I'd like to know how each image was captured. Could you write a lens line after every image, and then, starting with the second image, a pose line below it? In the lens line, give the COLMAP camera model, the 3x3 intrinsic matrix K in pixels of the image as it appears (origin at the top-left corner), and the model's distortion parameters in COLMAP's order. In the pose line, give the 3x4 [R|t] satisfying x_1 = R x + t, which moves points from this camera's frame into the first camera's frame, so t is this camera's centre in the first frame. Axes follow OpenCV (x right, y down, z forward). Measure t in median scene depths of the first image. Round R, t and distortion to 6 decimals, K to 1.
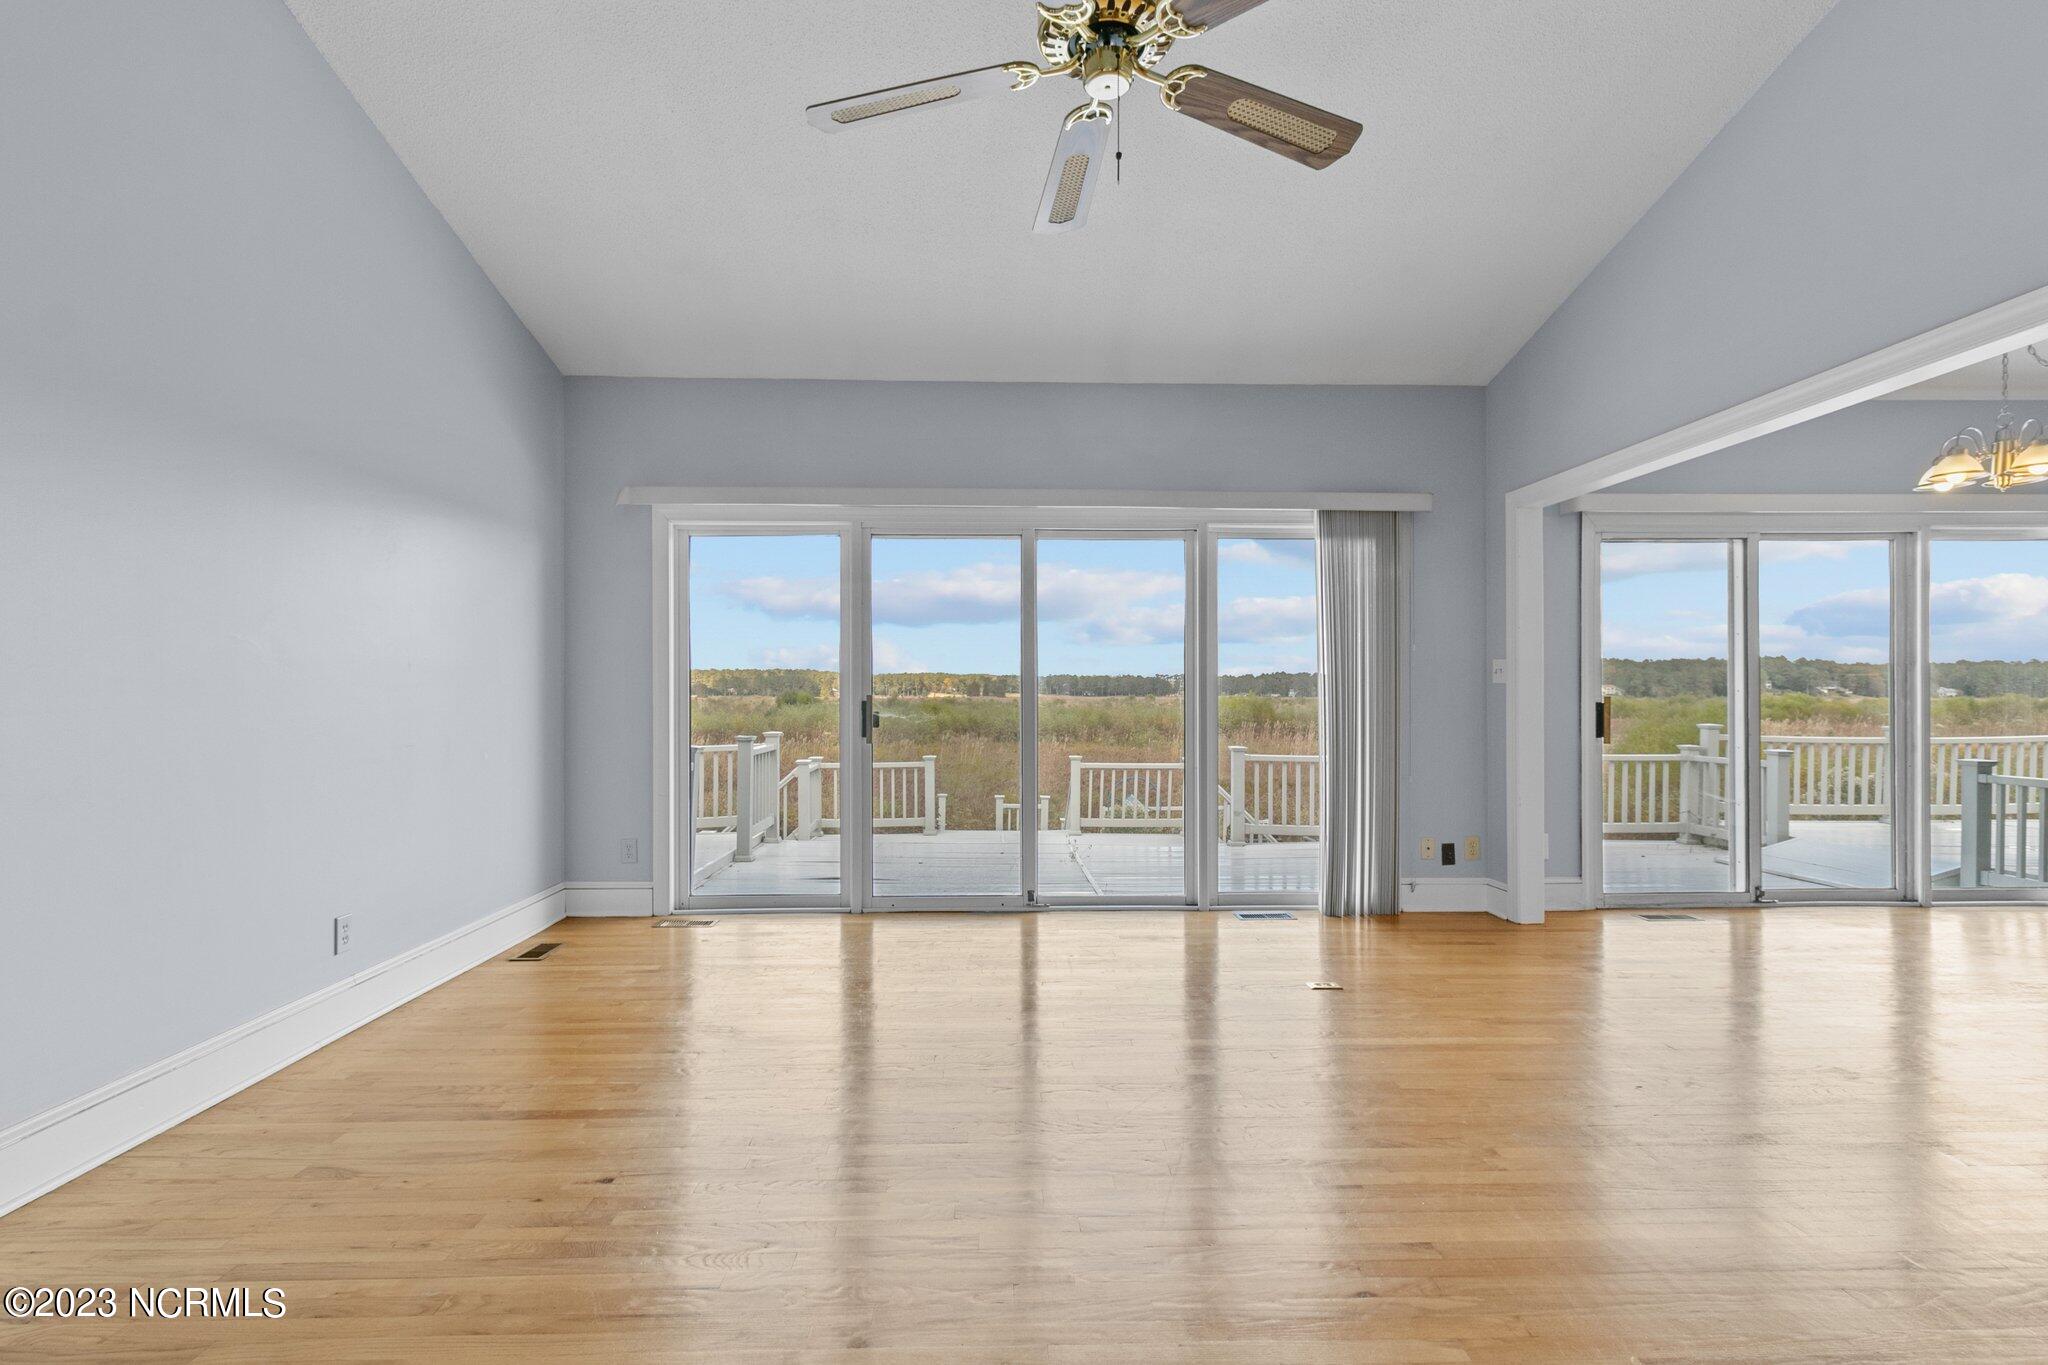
lens RADIAL K [[950.5, 0, 1036.4], [0, 950.5, 678.7], [0, 0, 1]] dist [0.002588, -0.000820]
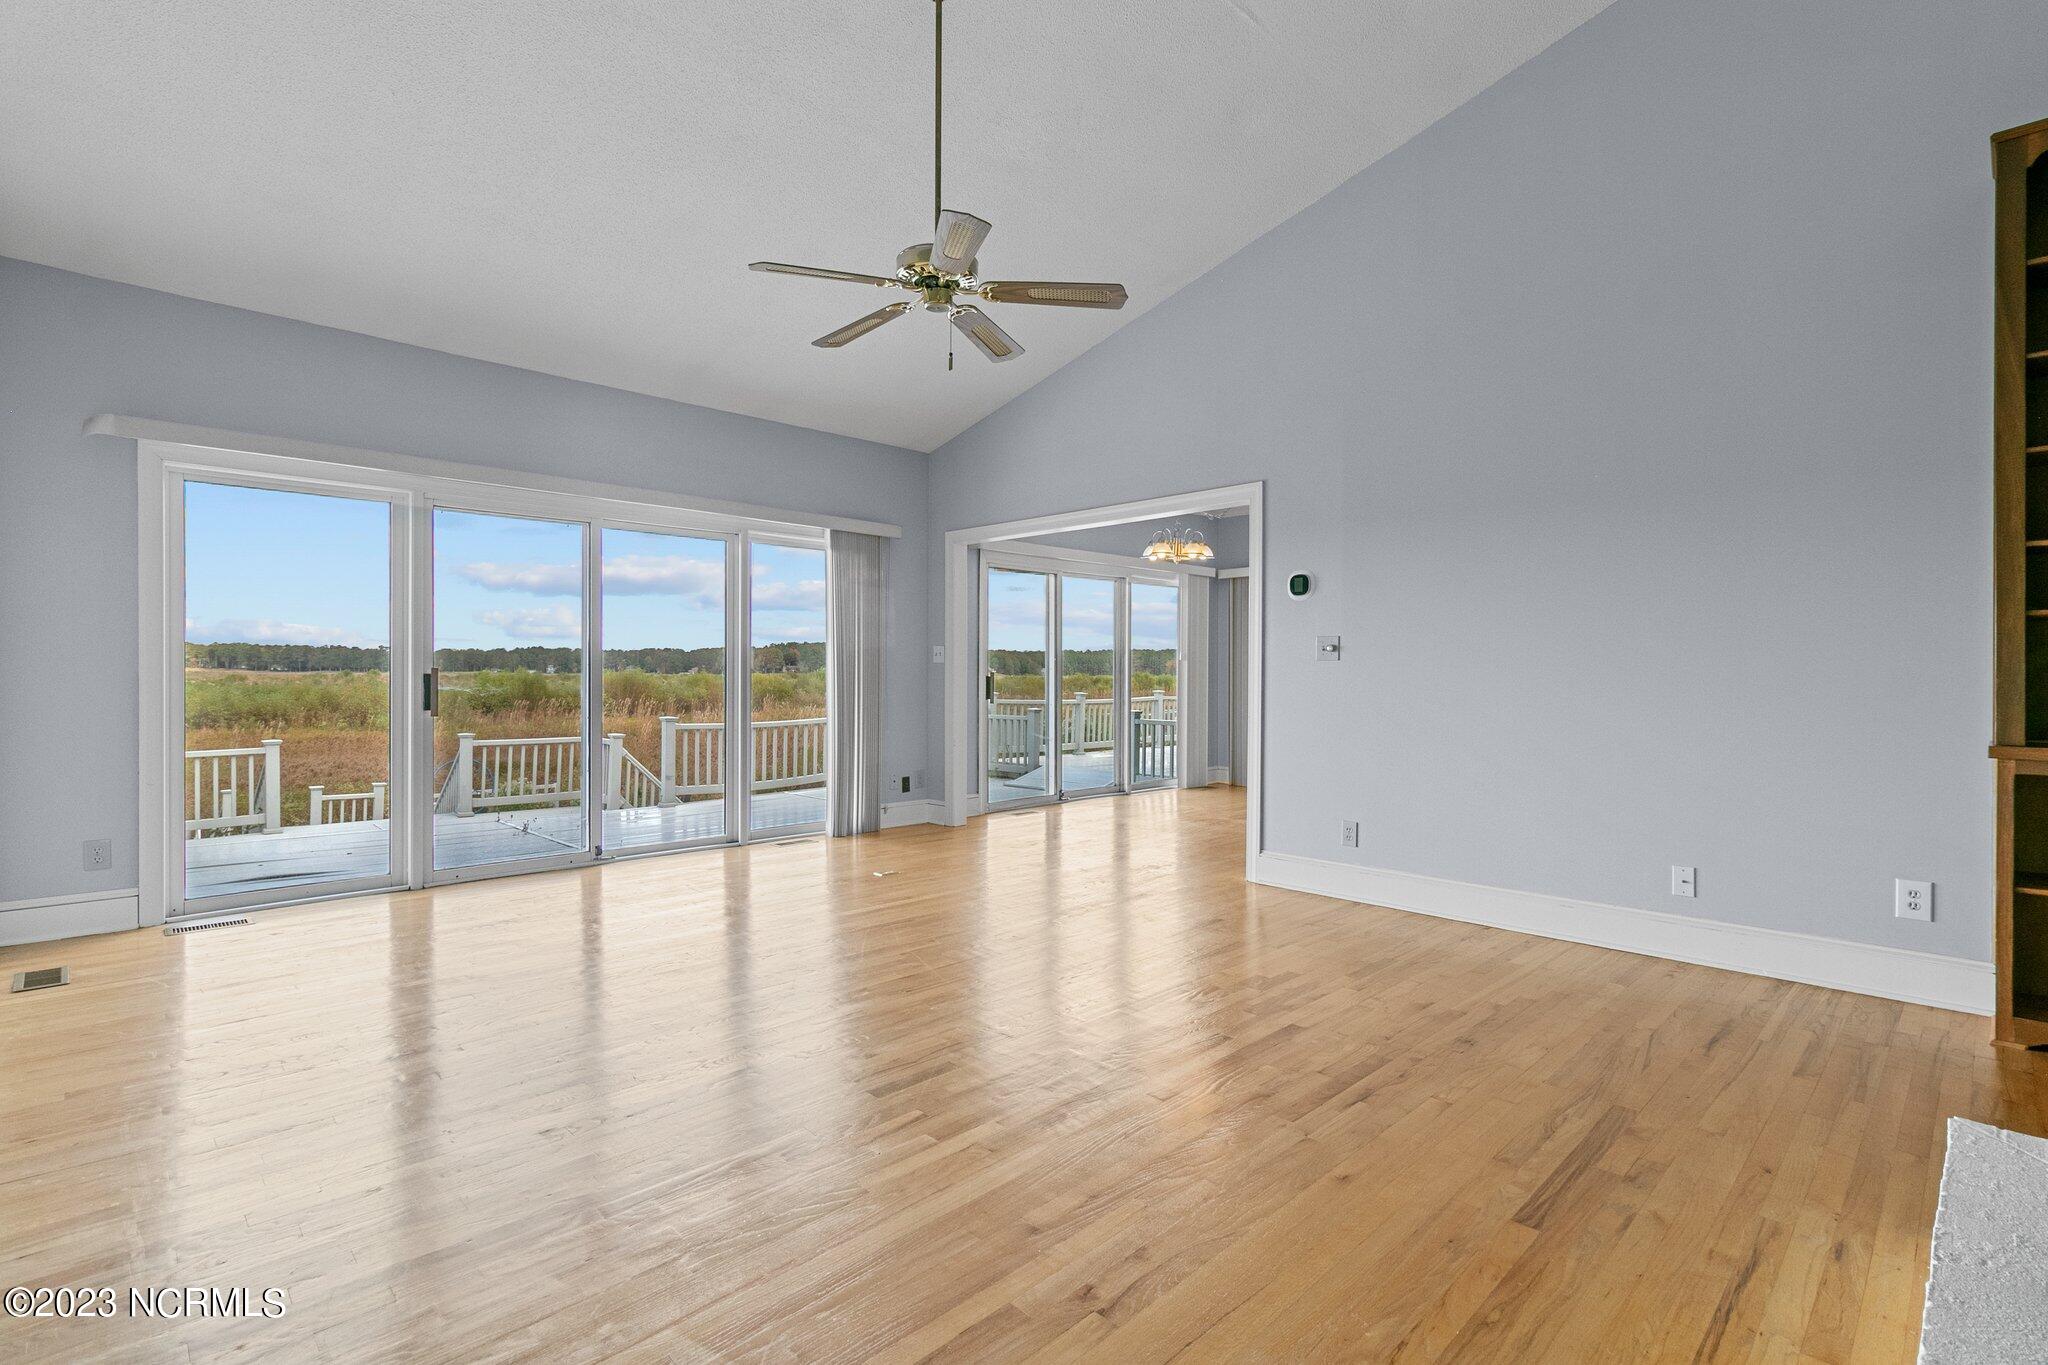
lens RADIAL K [[950.5, 0, 1007.3], [0, 950.5, 682.1], [0, 0, 1]] dist [0.002588, -0.000820]
pose [[0.745979, -0.001881, 0.665966, -0.383711], [-0.016730, 0.999627, 0.021564, 0.000414], [-0.665759, -0.027228, 0.745670, -0.140606]]
